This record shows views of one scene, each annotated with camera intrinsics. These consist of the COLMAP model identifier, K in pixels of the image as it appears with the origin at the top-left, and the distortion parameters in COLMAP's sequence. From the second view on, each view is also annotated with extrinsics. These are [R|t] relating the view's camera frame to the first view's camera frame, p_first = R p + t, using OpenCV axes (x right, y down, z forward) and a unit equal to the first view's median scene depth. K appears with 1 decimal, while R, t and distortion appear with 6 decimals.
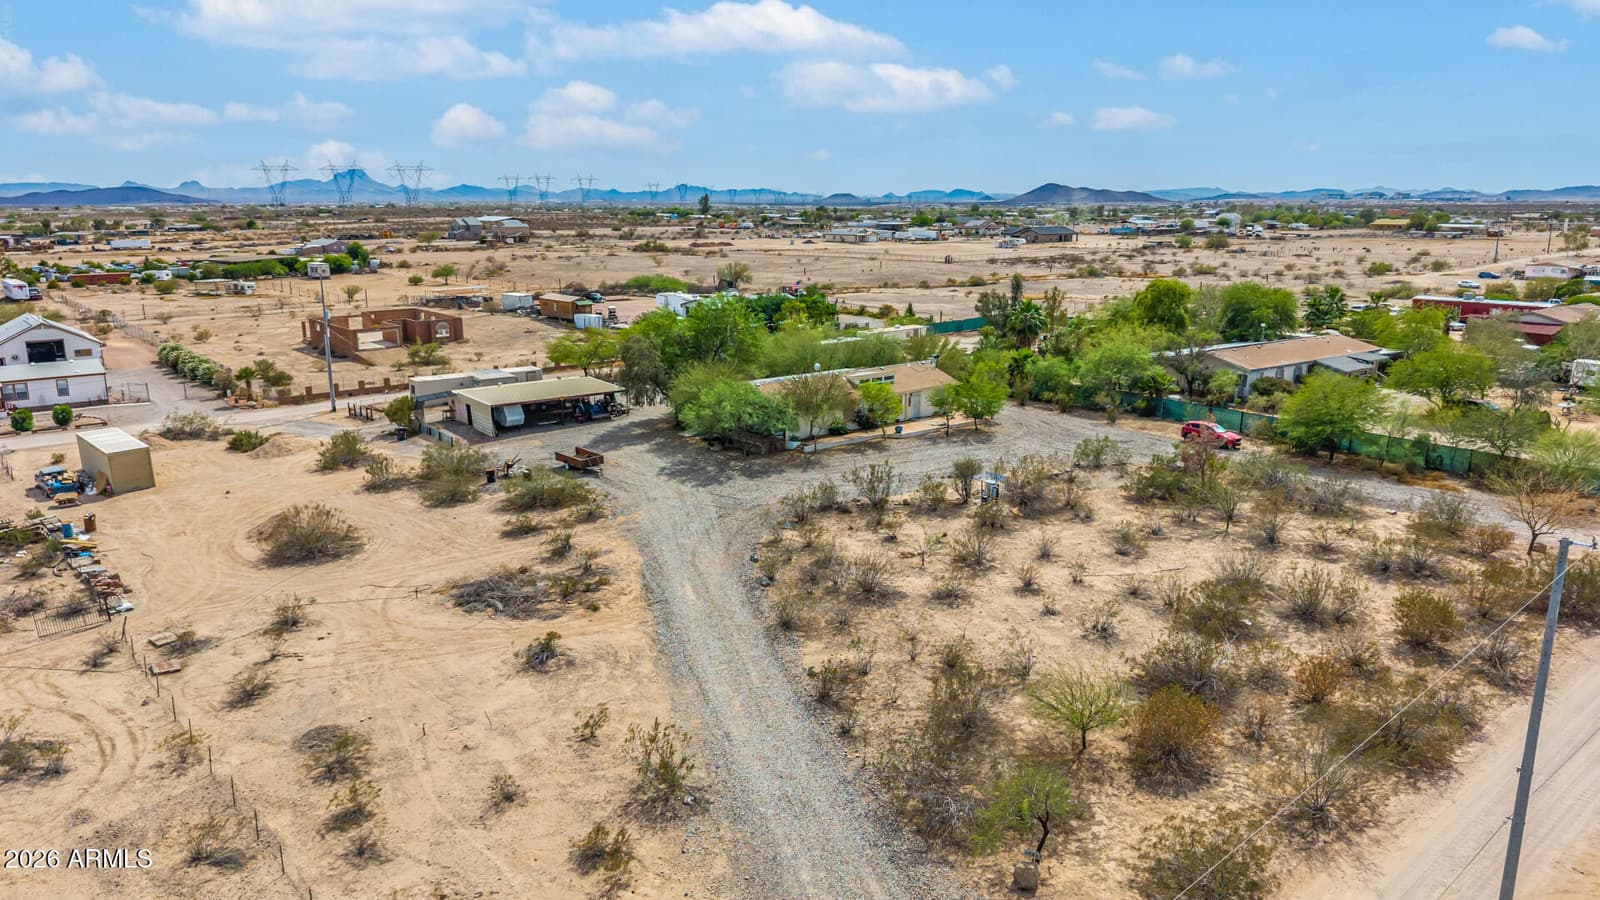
lens RADIAL K [[1074.9, 0, 800.0], [0, 1074.9, 450.0], [0, 0, 1]] dist [0.030037, -0.034805]
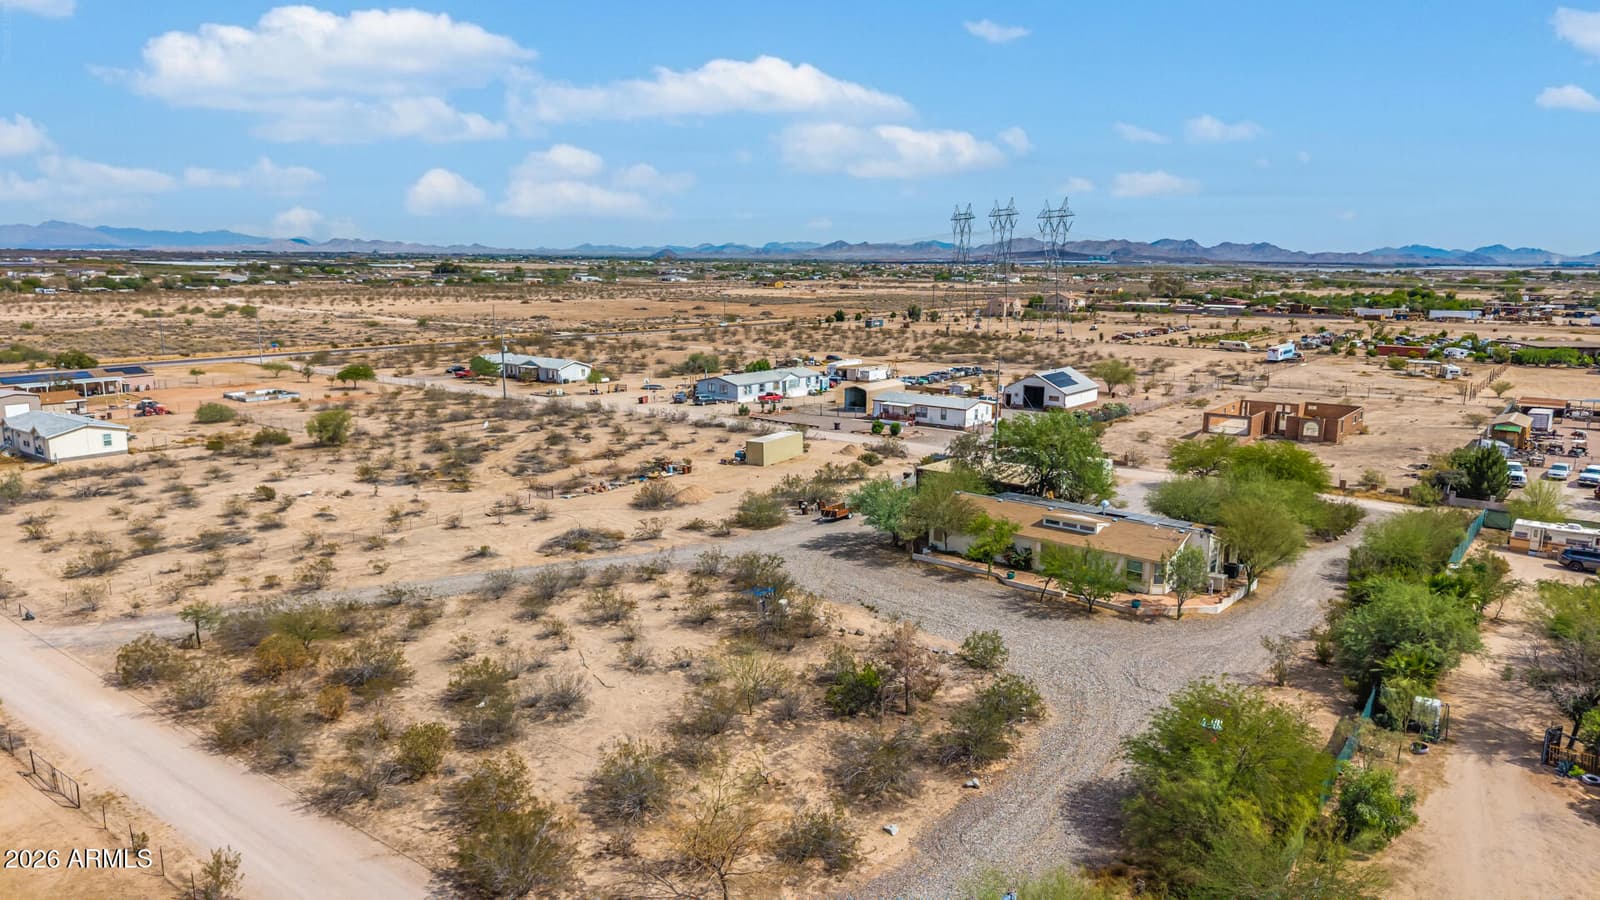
lens RADIAL K [[1060.2, 0, 800.0], [0, 1060.2, 450.0], [0, 0, 1]] dist [0.038523, -0.047167]
pose [[0.199764, 0.184786, -0.962262, 1.415385], [-0.232065, 0.963038, 0.136758, -0.325271], [0.951966, 0.195988, 0.235262, 0.921198]]
